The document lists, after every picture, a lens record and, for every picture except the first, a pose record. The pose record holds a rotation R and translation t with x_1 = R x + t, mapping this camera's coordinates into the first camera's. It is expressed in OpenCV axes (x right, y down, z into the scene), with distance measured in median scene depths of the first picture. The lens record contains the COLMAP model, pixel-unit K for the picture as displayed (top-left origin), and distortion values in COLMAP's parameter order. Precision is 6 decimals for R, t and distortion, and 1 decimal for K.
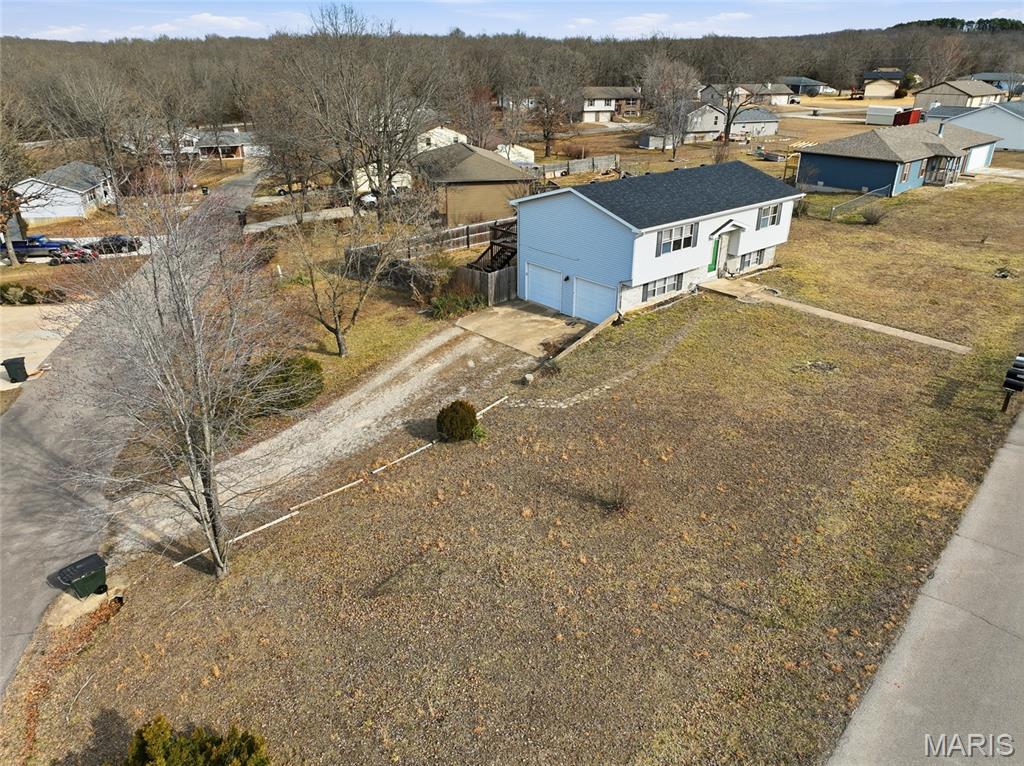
lens RADIAL K [[718.5, 0, 514.6], [0, 718.5, 381.2], [0, 0, 1]] dist [-0.002055, 0.014821]
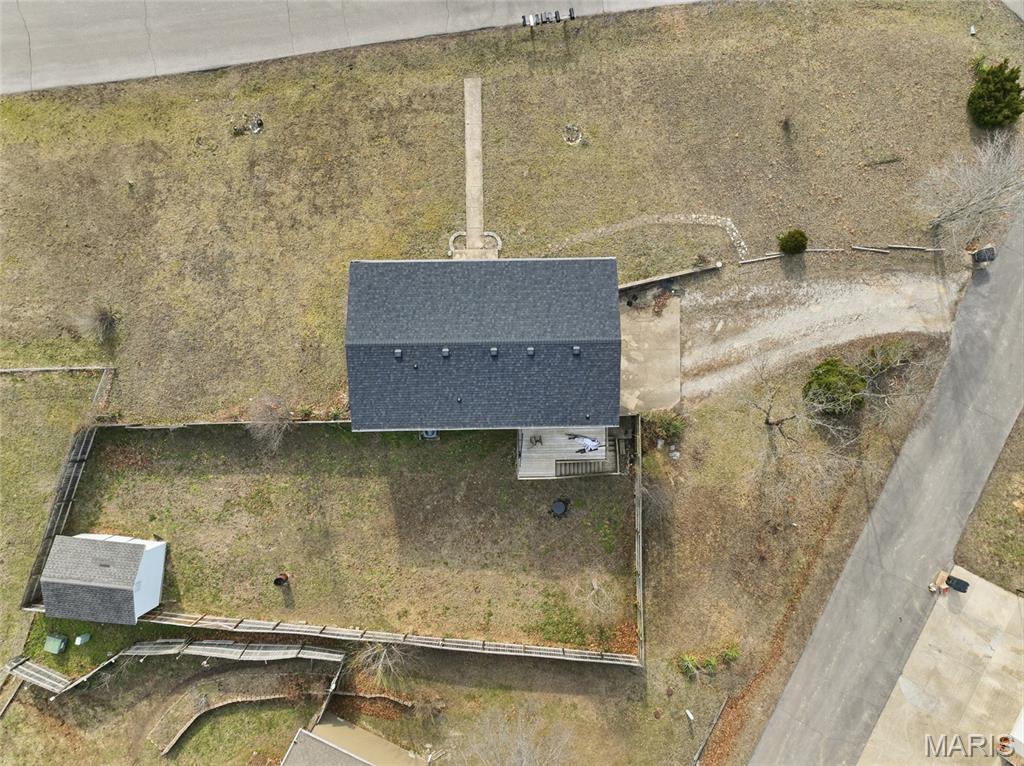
lens RADIAL K [[718.5, 0, 514.5], [0, 718.5, 379.1], [0, 0, 1]] dist [-0.002055, 0.014821]
pose [[-0.762601, -0.646867, 0.001821, 0.154736], [0.263692, -0.308297, 0.914013, -1.284347], [-0.590683, 0.697507, 0.405681, 0.676952]]
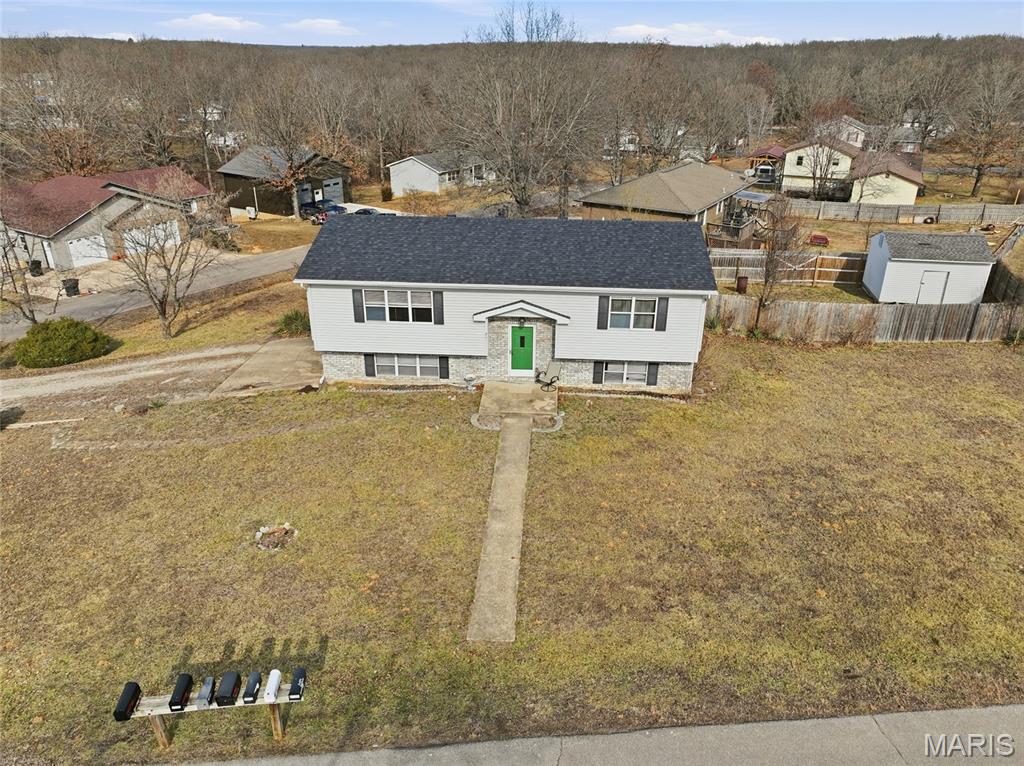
lens RADIAL K [[718.5, 0, 518.1], [0, 718.5, 382.4], [0, 0, 1]] dist [-0.002055, 0.014821]
pose [[0.714526, 0.296446, -0.633698, 0.780054], [-0.298102, 0.948454, 0.107565, -0.234597], [0.632920, 0.112049, 0.766066, 0.518761]]
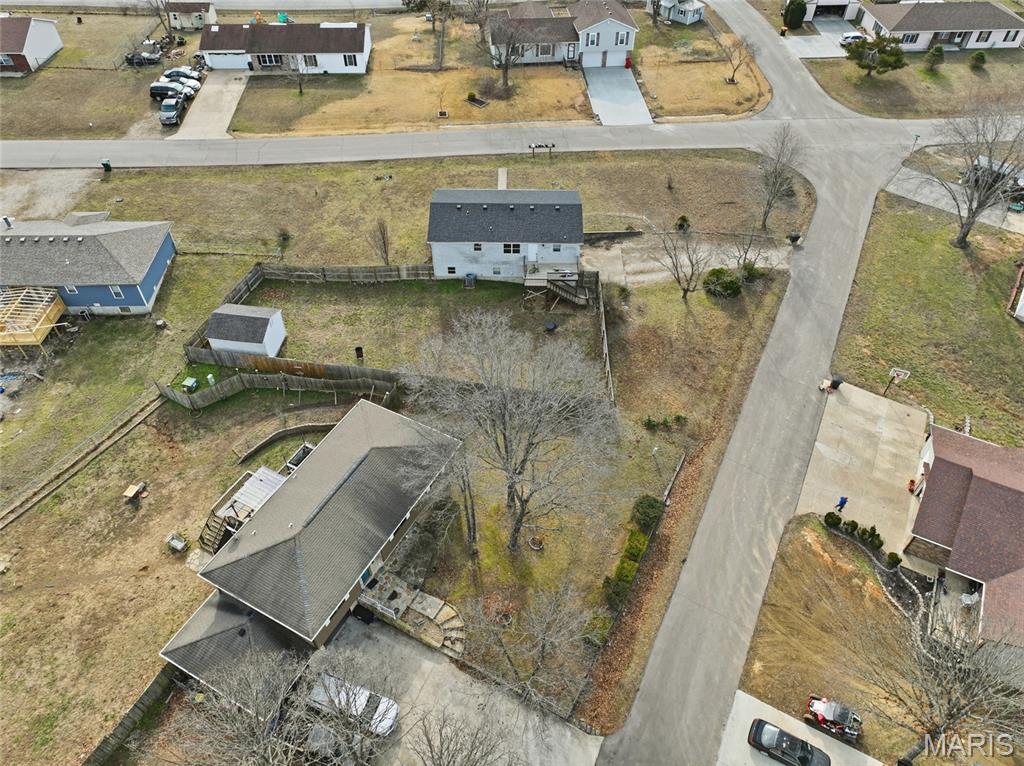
lens RADIAL K [[718.5, 0, 511.3], [0, 718.5, 385.7], [0, 0, 1]] dist [-0.002055, 0.014821]
pose [[-0.746227, -0.487186, 0.453646, -0.892206], [0.269972, 0.401426, 0.875198, -1.797311], [-0.608490, 0.775569, -0.168028, 1.785904]]
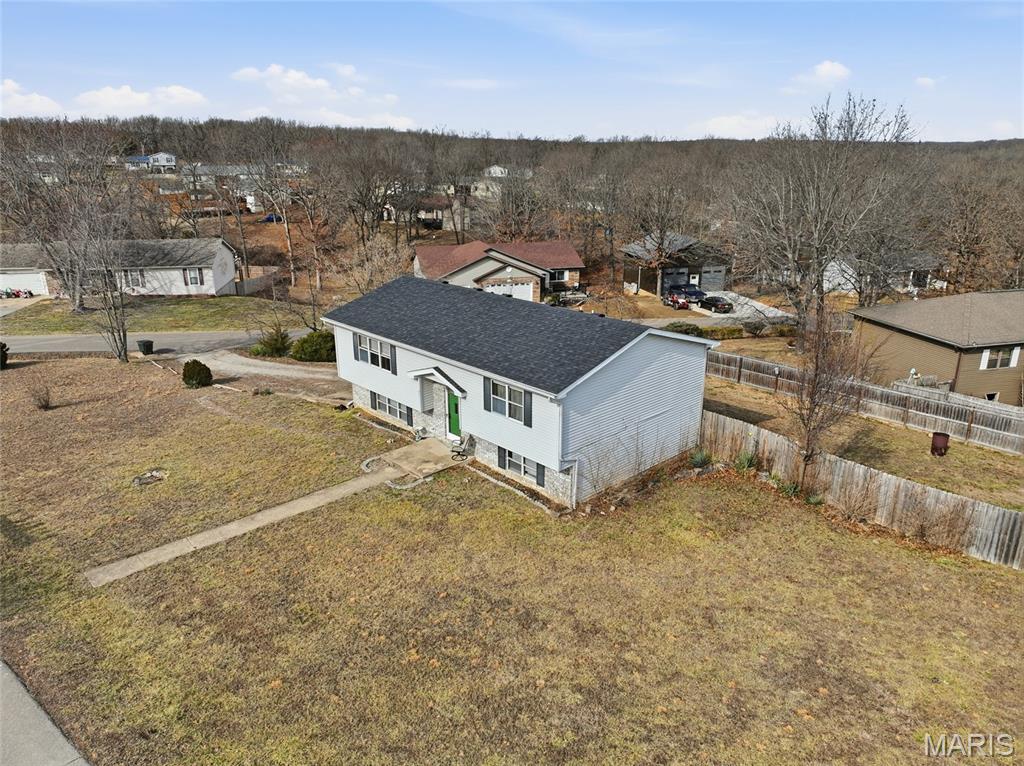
lens RADIAL K [[718.5, 0, 519.9], [0, 718.5, 381.1], [0, 0, 1]] dist [-0.002055, 0.014821]
pose [[0.038224, 0.307763, -0.950695, 1.038527], [-0.415068, 0.870324, 0.265057, -0.458967], [0.908987, 0.384472, 0.161010, 1.012391]]
